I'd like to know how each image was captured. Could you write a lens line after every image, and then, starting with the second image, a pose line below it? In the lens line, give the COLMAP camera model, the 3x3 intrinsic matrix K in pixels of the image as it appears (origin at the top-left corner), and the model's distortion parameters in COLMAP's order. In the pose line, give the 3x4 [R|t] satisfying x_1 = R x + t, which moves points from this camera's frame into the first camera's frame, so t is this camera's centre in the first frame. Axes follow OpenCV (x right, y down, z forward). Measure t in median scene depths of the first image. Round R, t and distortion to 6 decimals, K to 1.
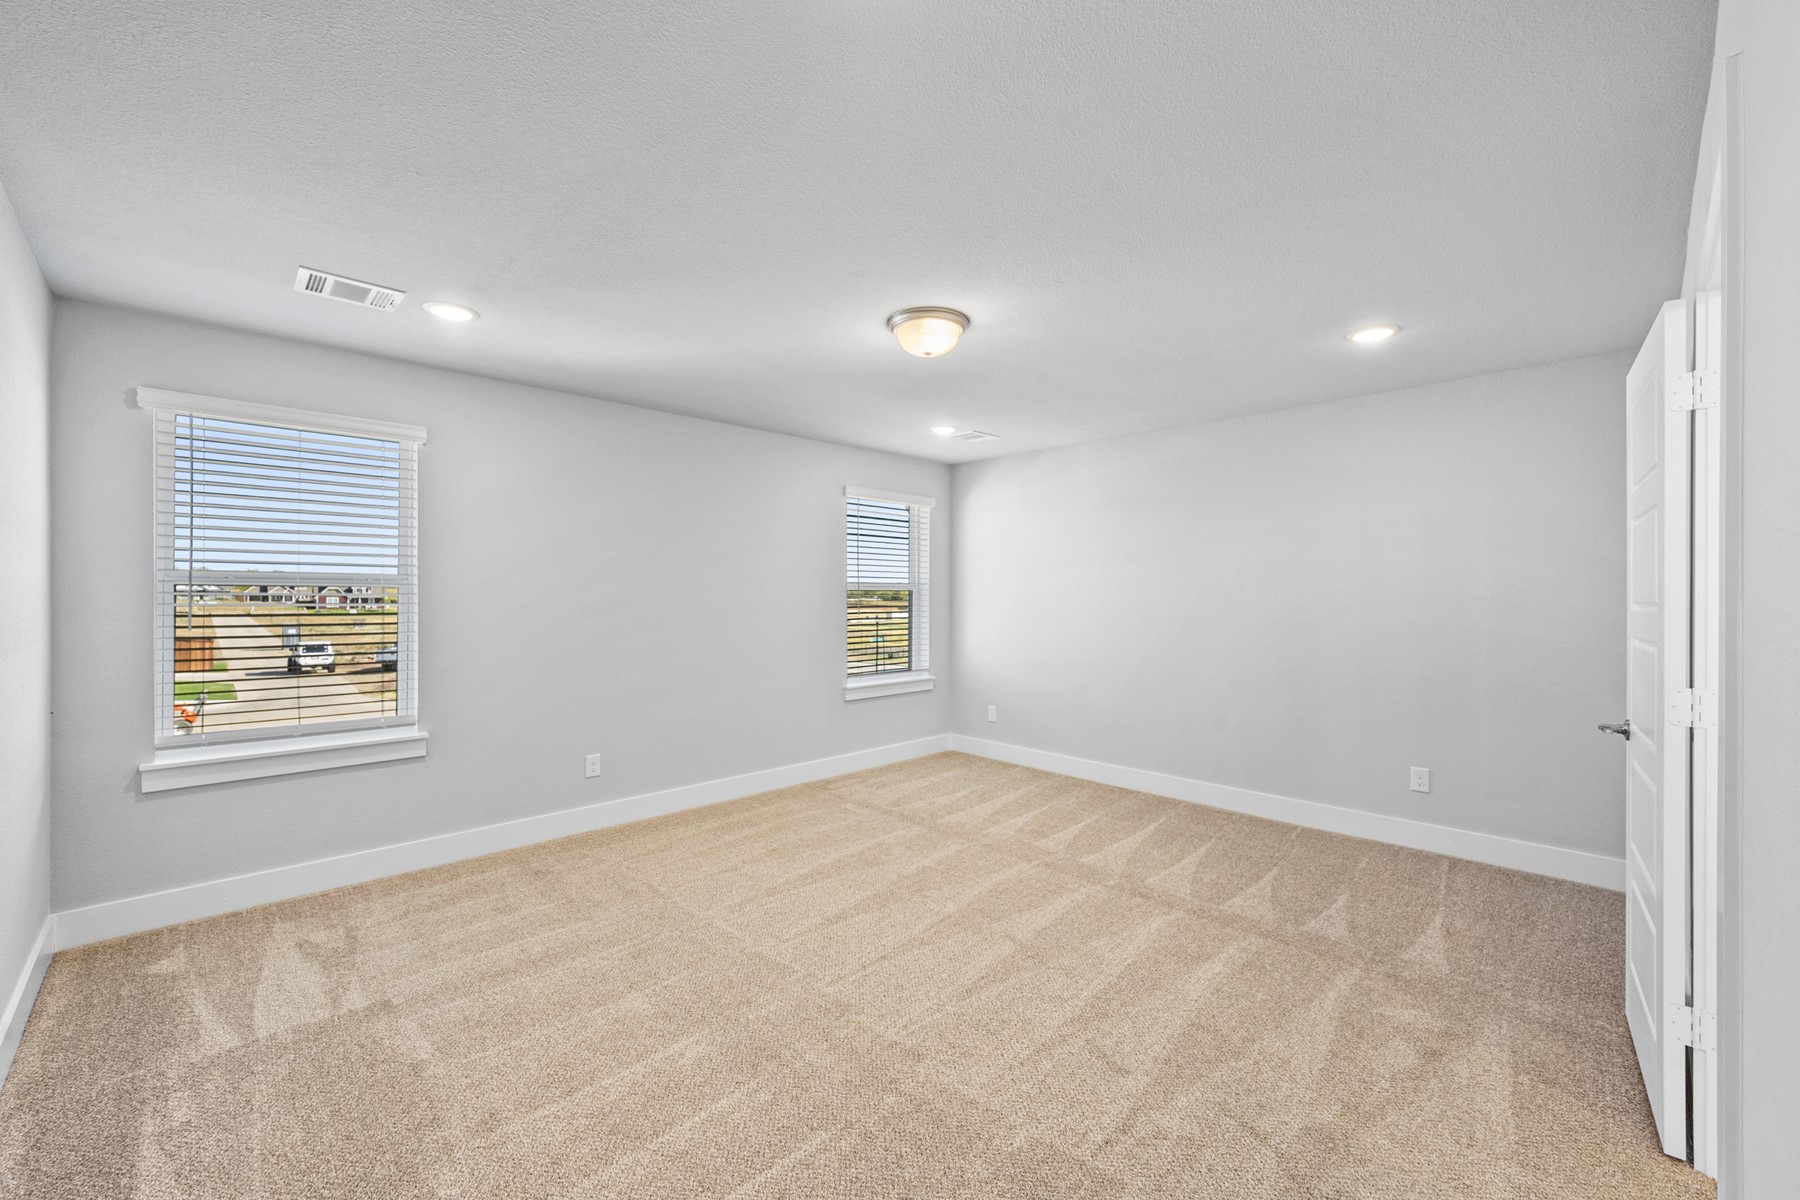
lens RADIAL K [[721.0, 0, 900.0], [0, 721.0, 594.7], [0, 0, 1]] dist [-0.000895, 0.000532]
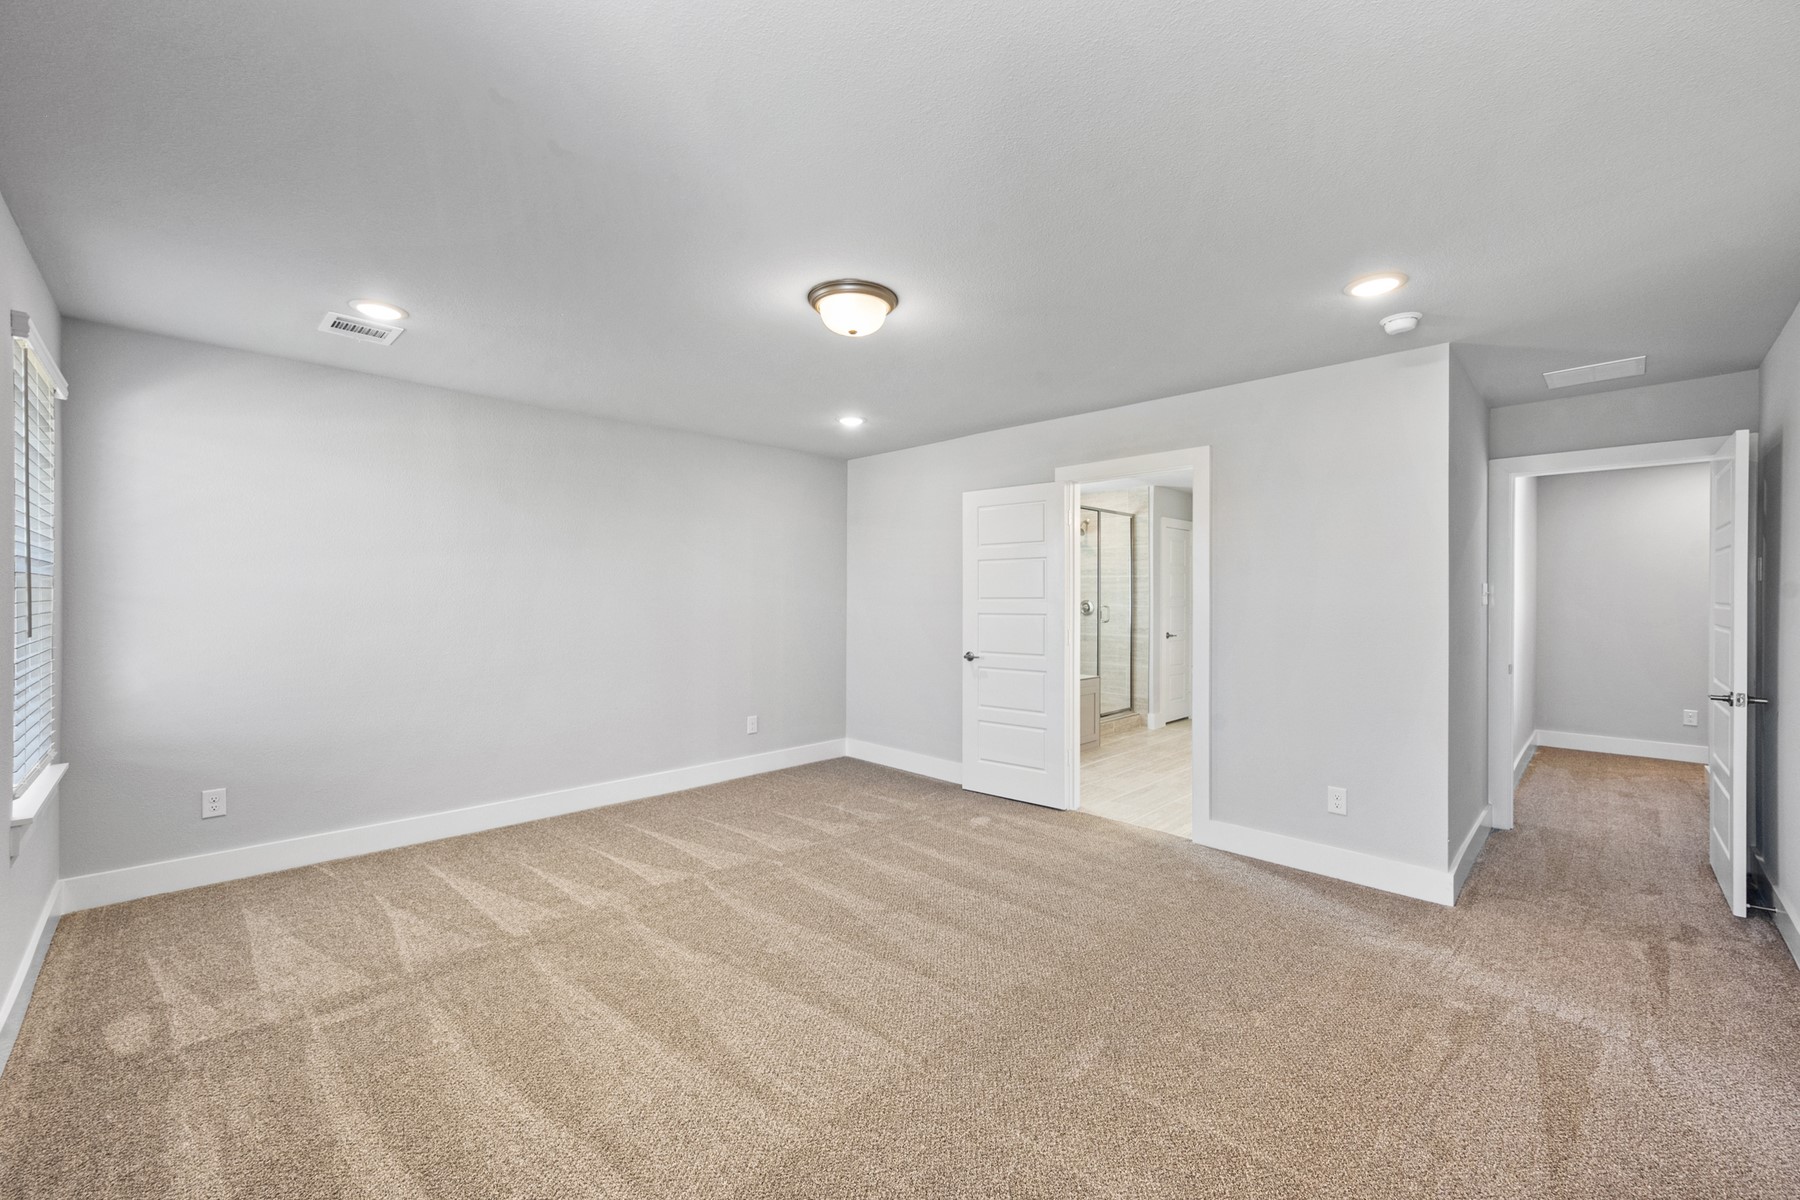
lens RADIAL K [[721.0, 0, 900.0], [0, 721.0, 594.7], [0, 0, 1]] dist [-0.000895, 0.000532]
pose [[-0.006404, -0.003715, 0.999973, -0.656474], [0.001041, 0.999993, 0.003721, 0.002318], [-0.999979, 0.001064, -0.006400, 0.713500]]
